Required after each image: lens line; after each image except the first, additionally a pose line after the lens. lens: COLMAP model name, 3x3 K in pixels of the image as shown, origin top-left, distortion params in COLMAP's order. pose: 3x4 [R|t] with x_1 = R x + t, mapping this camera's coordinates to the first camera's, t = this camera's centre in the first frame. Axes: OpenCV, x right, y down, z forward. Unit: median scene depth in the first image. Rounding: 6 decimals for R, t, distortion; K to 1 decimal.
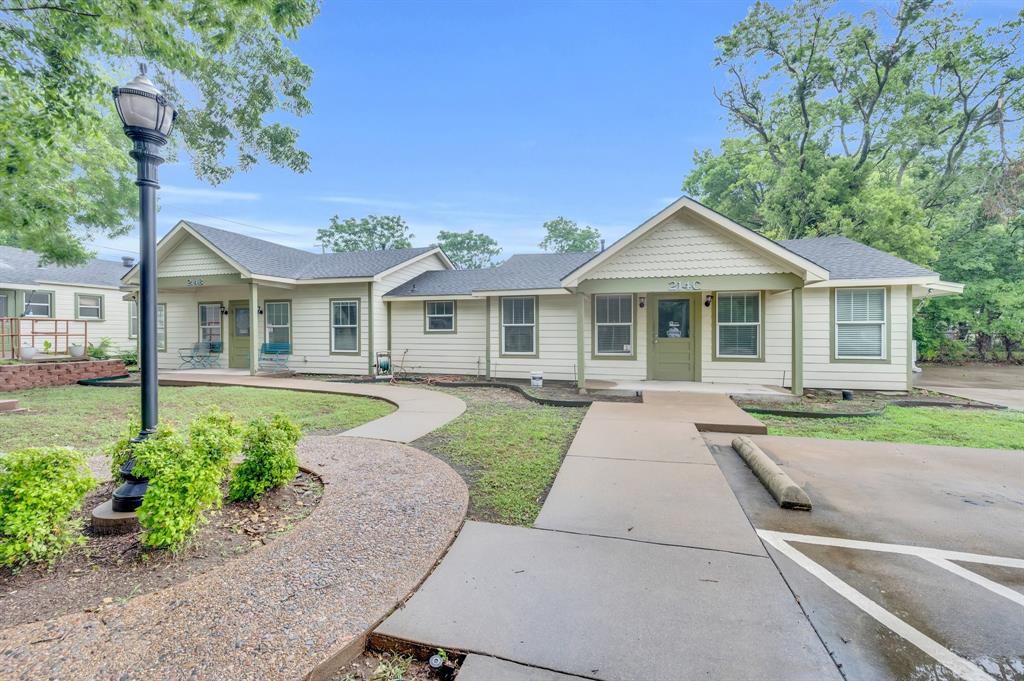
lens RADIAL K [[404.7, 0, 512.0], [0, 404.7, 340.5], [0, 0, 1]] dist [-0.001491, -0.000287]
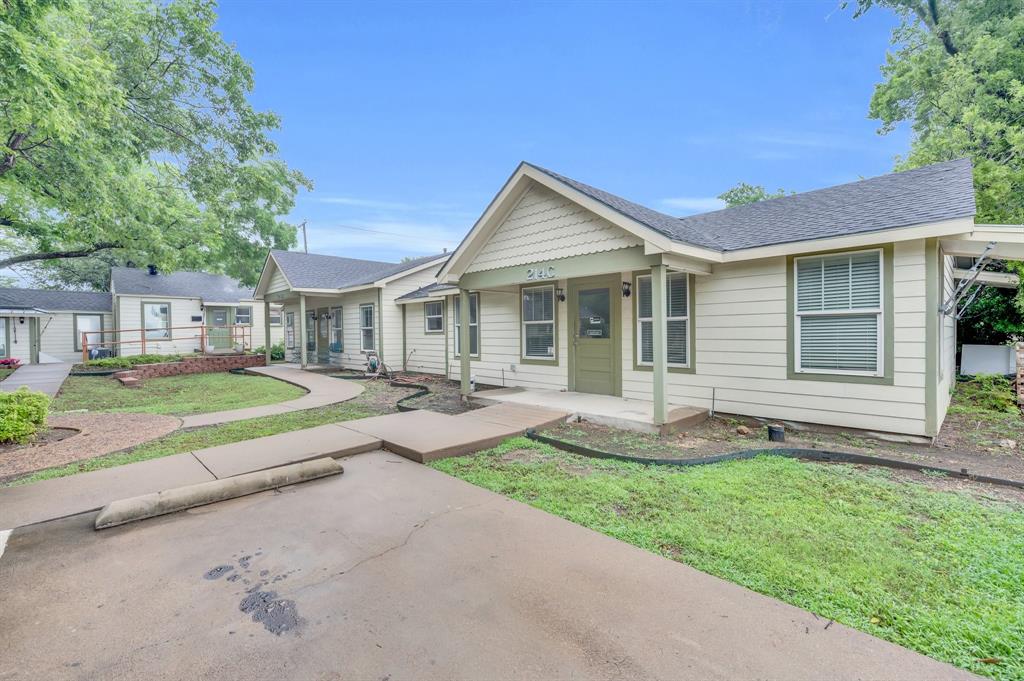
lens RADIAL K [[441.6, 0, 512.0], [0, 441.6, 340.5], [0, 0, 1]] dist [-0.001546, -0.000135]
pose [[0.863059, -0.000251, -0.505103, 0.622626], [0.002350, 0.999991, 0.003517, -0.005504], [0.505097, -0.004223, 0.863052, 0.167928]]
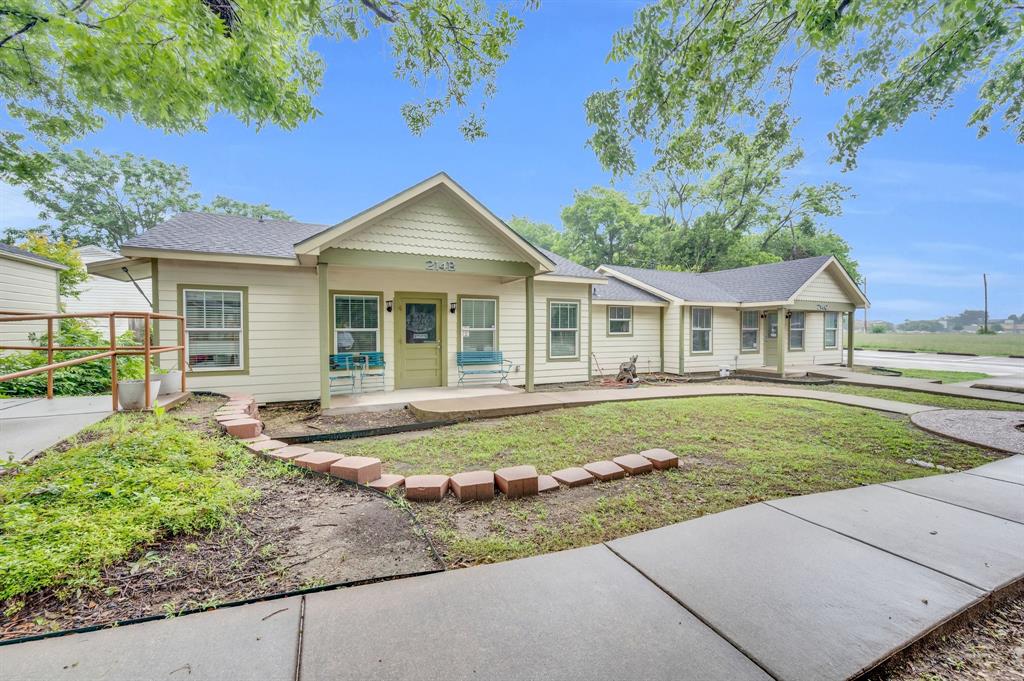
lens RADIAL K [[441.6, 0, 512.0], [0, 441.6, 340.5], [0, 0, 1]] dist [-0.001546, -0.000135]
pose [[0.731929, -0.011963, 0.681275, -1.330873], [0.023653, 0.999689, -0.007858, -0.006562], [-0.680970, 0.021866, 0.731985, 0.401446]]
